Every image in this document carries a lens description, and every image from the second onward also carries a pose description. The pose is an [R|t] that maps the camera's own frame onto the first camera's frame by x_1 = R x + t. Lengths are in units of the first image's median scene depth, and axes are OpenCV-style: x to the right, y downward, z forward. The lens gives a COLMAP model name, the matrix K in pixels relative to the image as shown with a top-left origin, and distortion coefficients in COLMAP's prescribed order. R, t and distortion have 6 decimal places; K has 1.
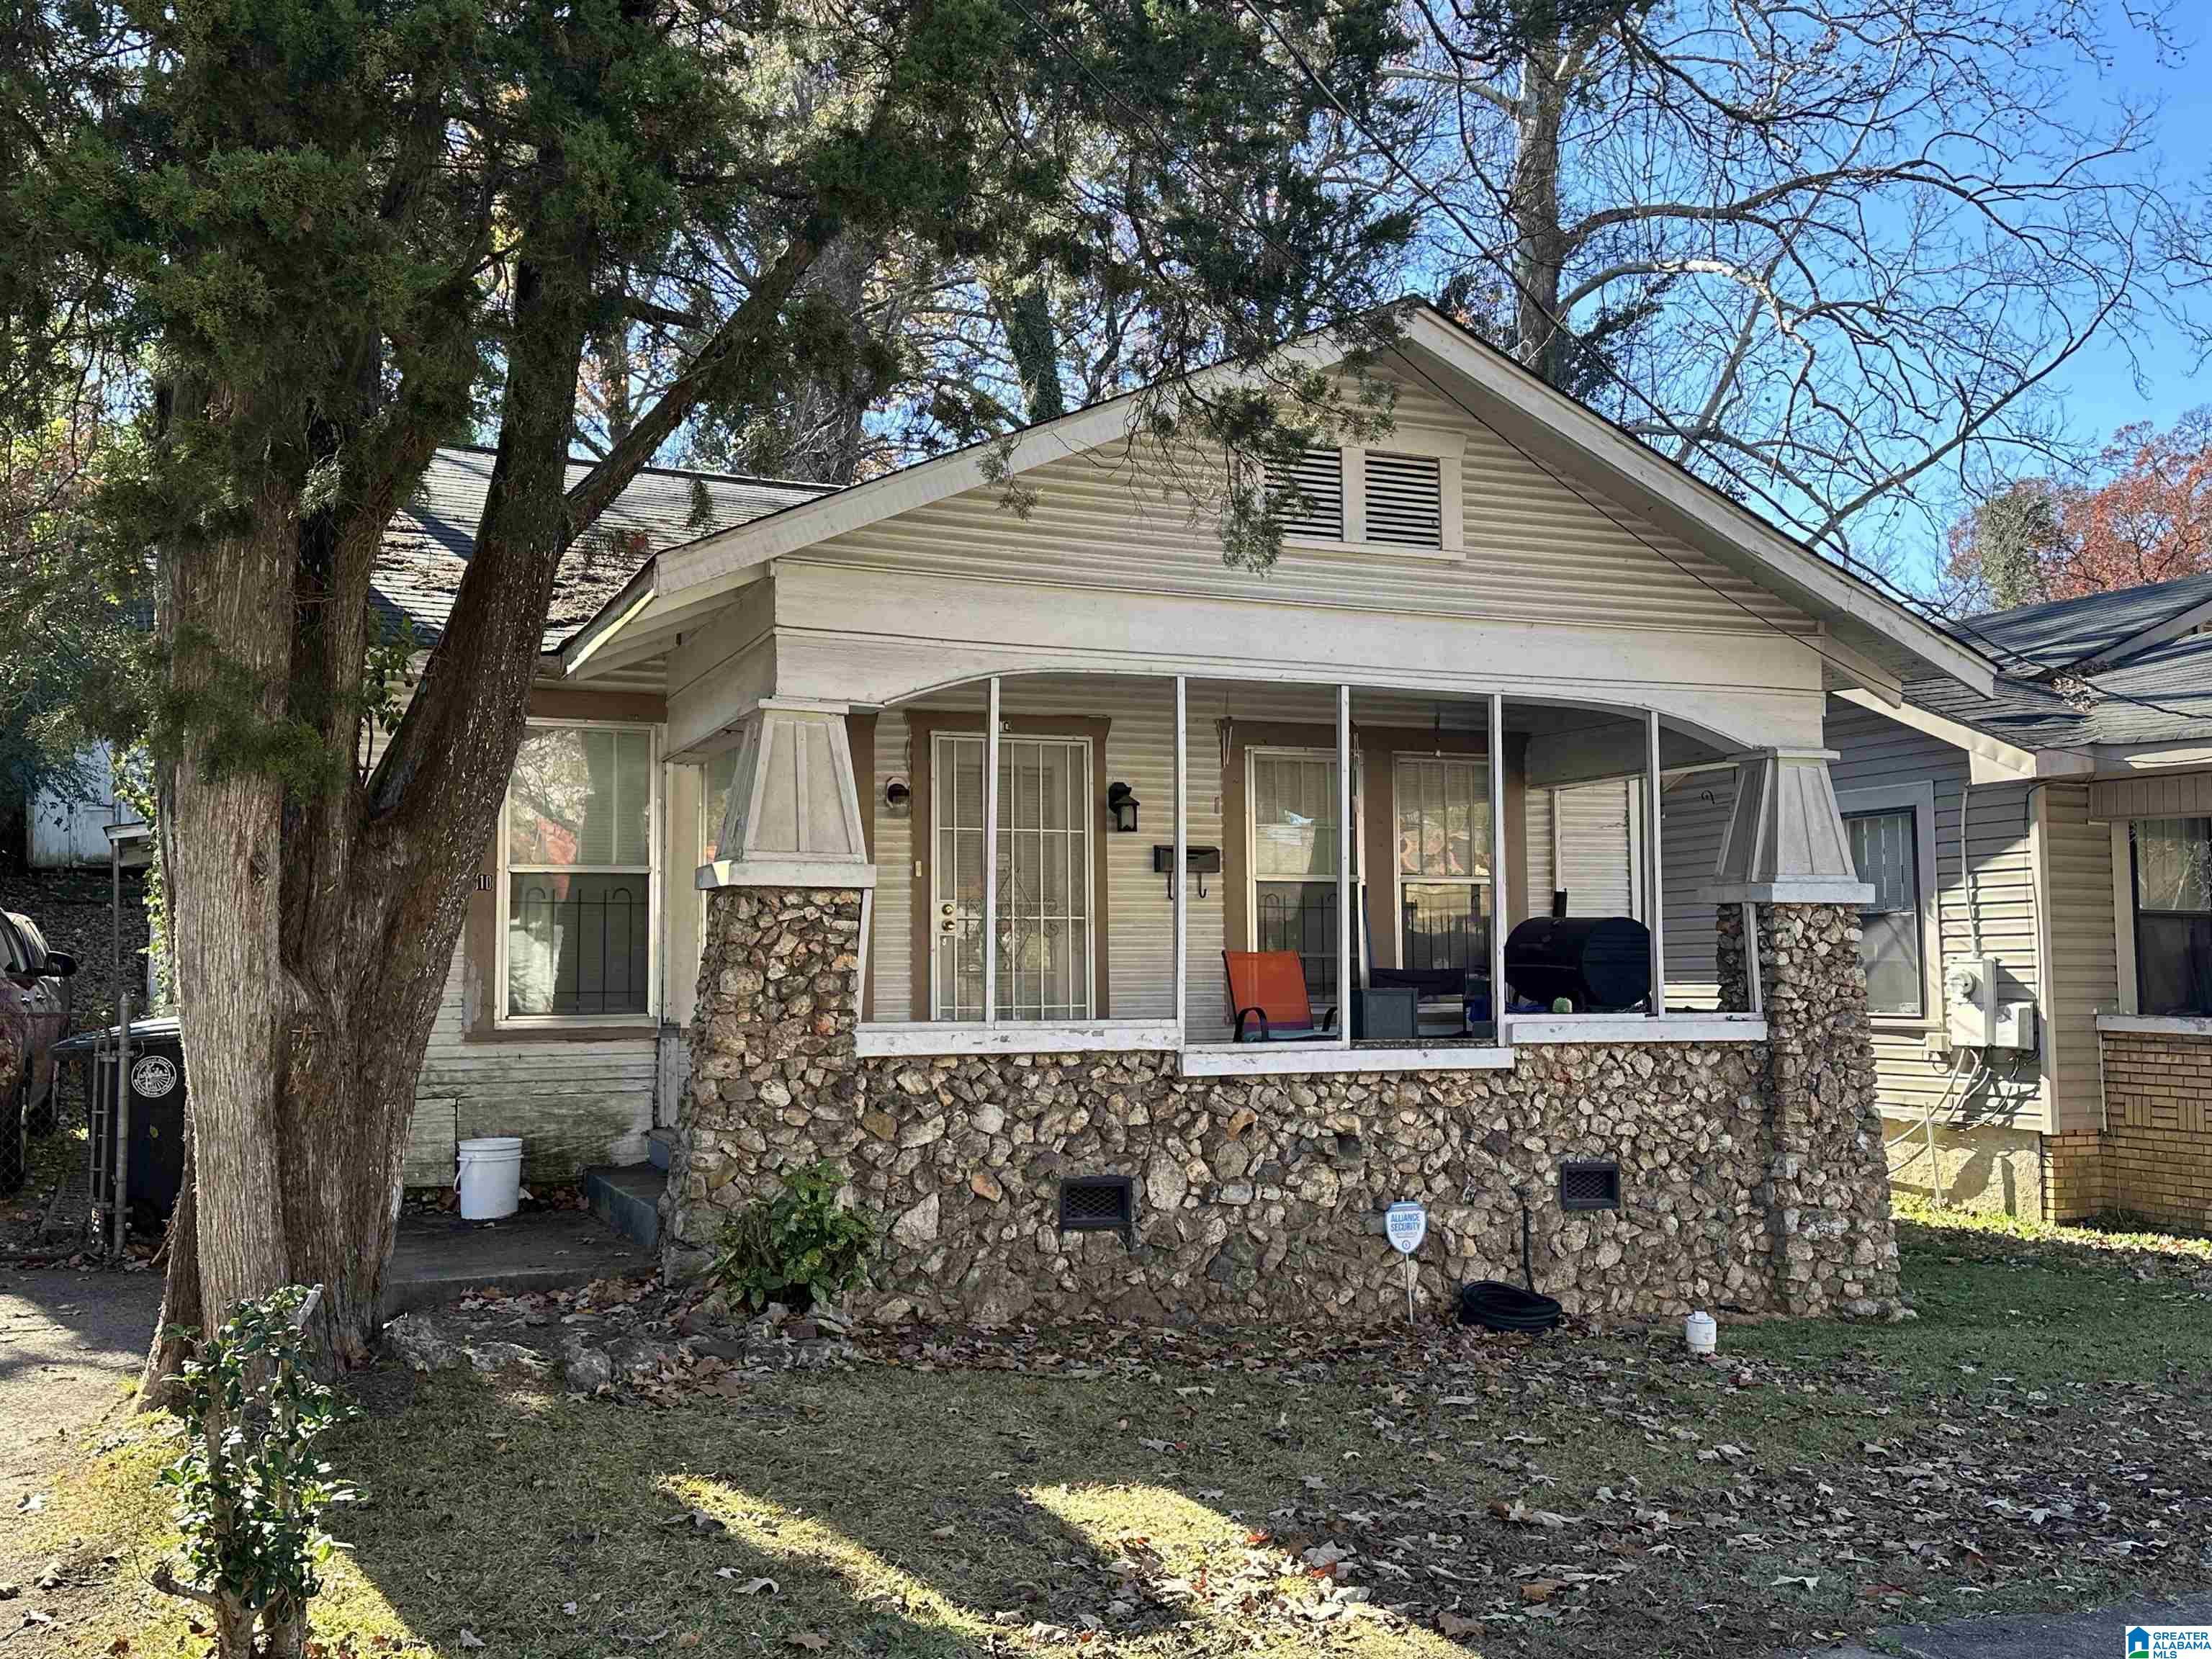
lens RADIAL K [[2070.2, 0, 1106.0], [0, 2070.2, 829.5], [0, 0, 1]] dist [0.190493, -0.002364]
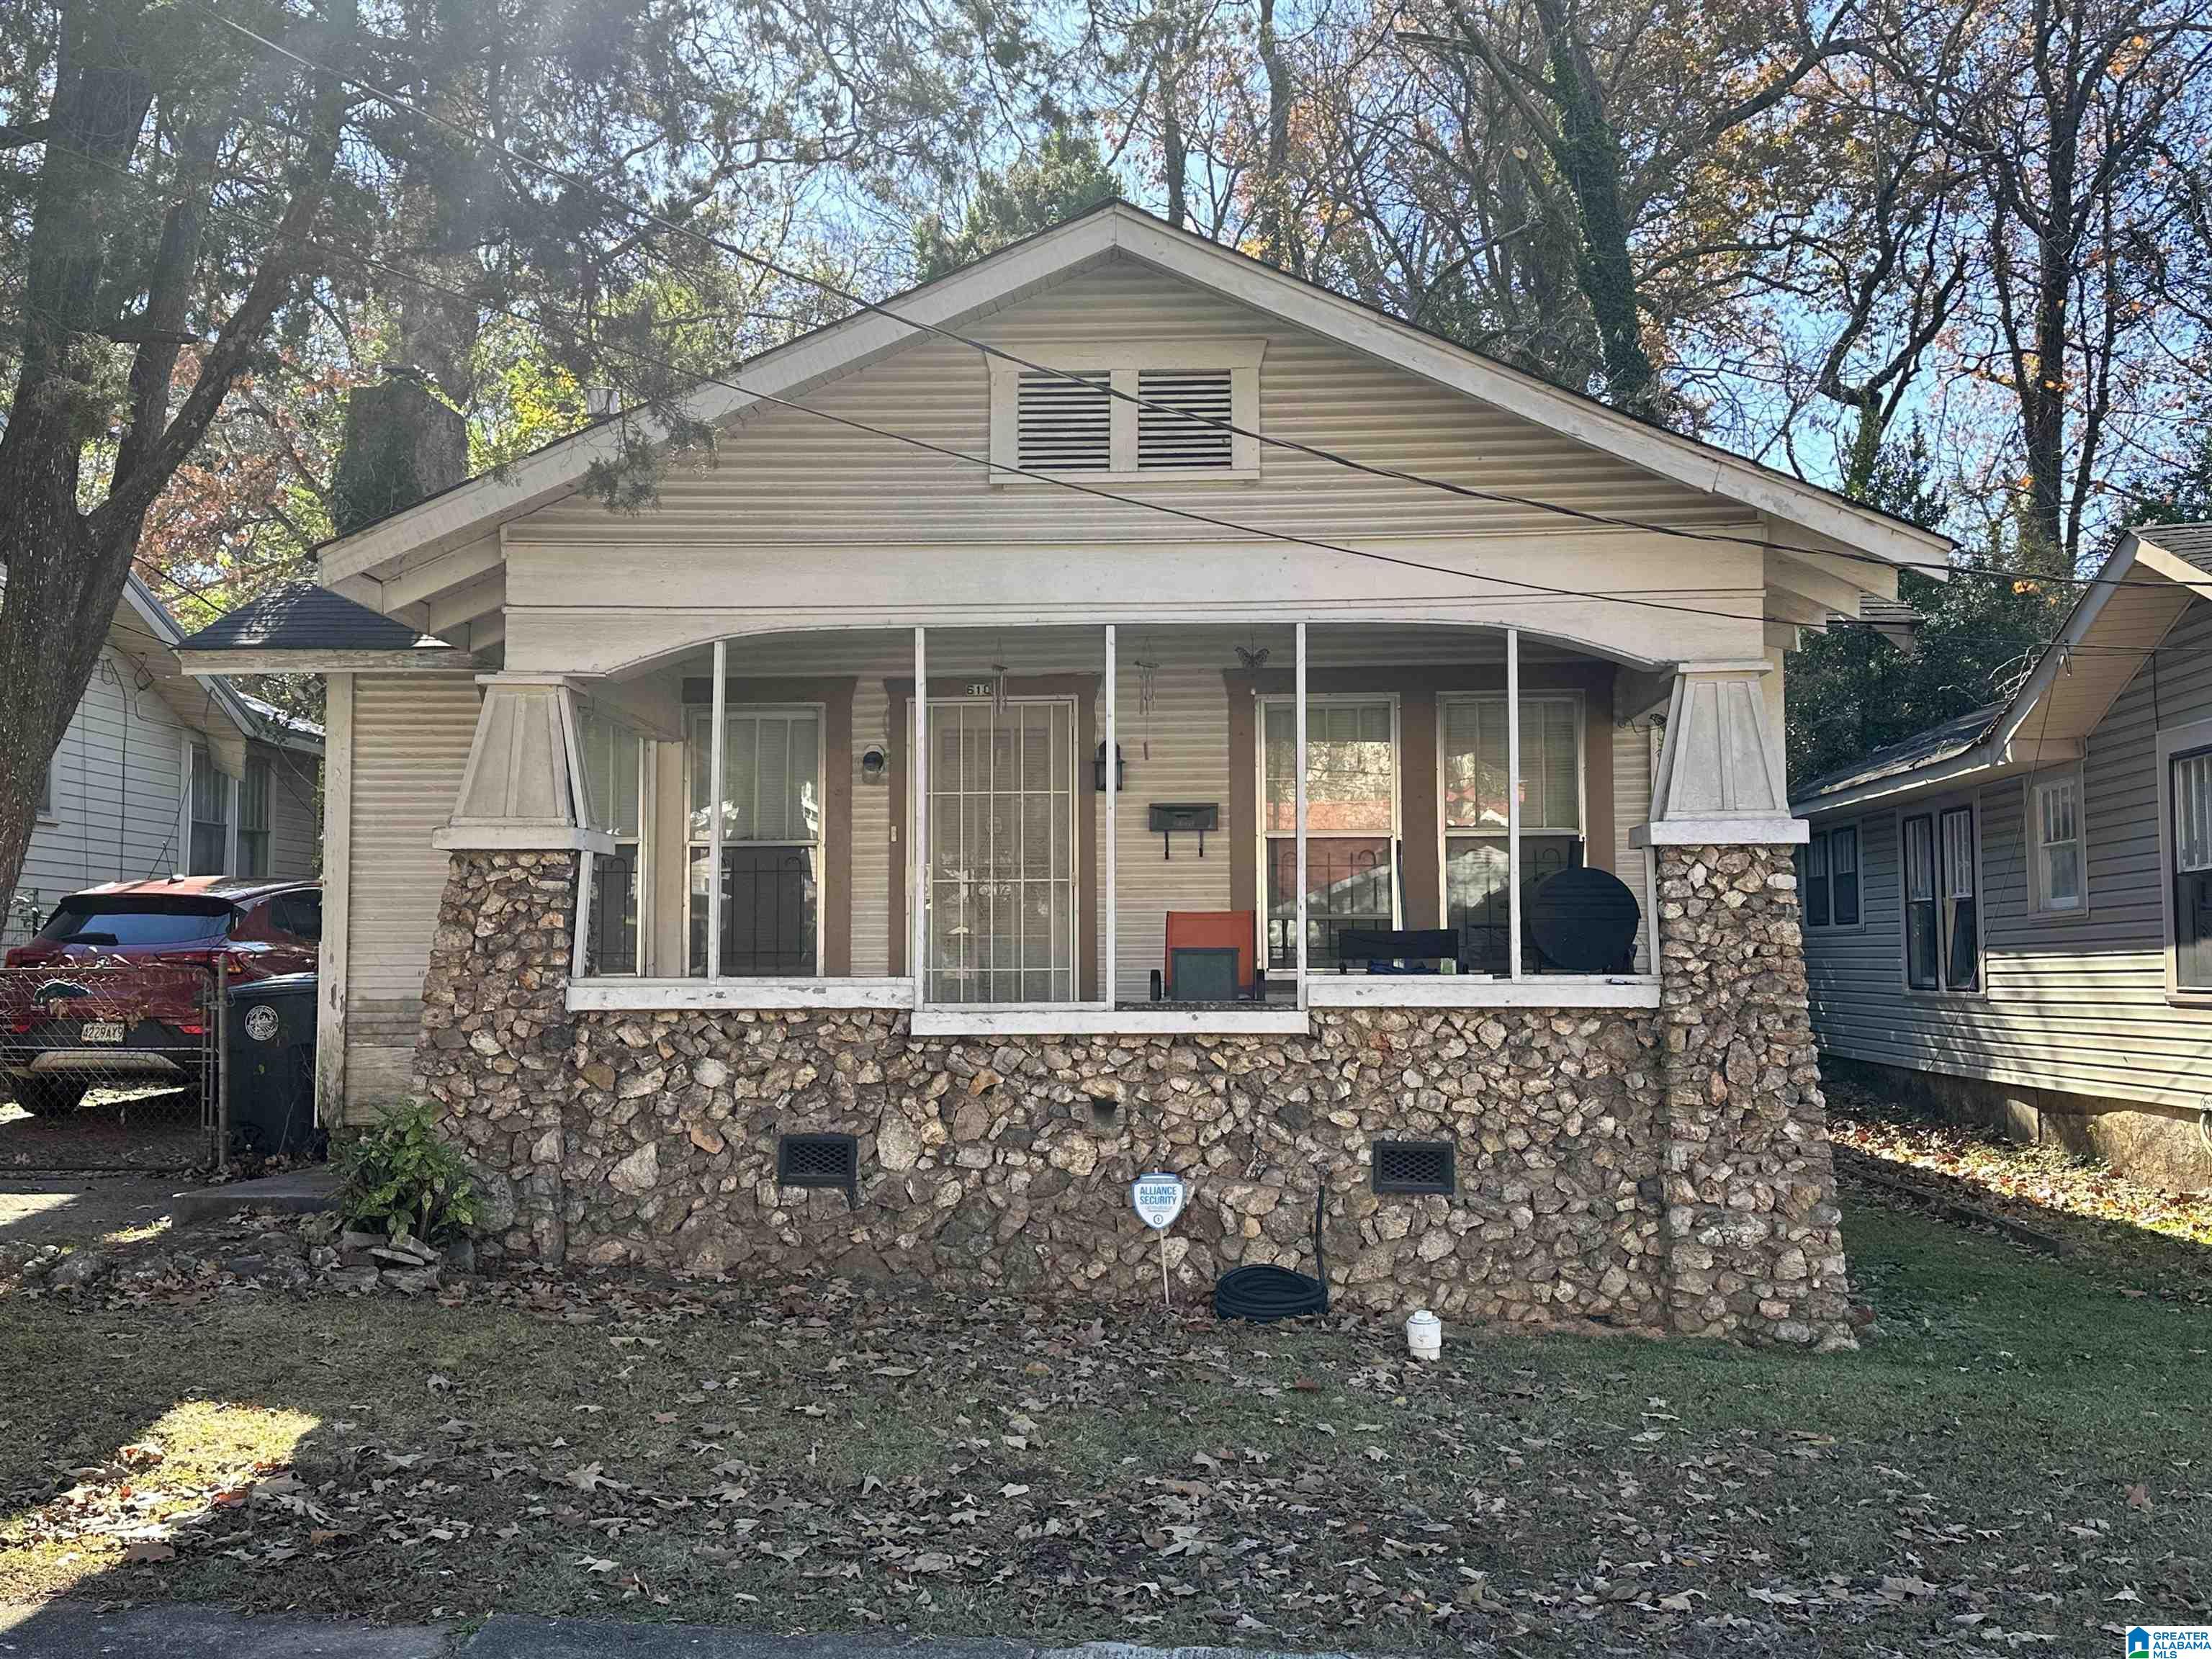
lens RADIAL K [[2070.2, 0, 1106.0], [0, 2070.2, 829.5], [0, 0, 1]] dist [0.190493, -0.002364]
pose [[0.889235, -0.027043, -0.456651, 0.544330], [0.030320, 0.999540, -0.000151, 0.023585], [0.456446, -0.013711, 0.889646, 0.162221]]
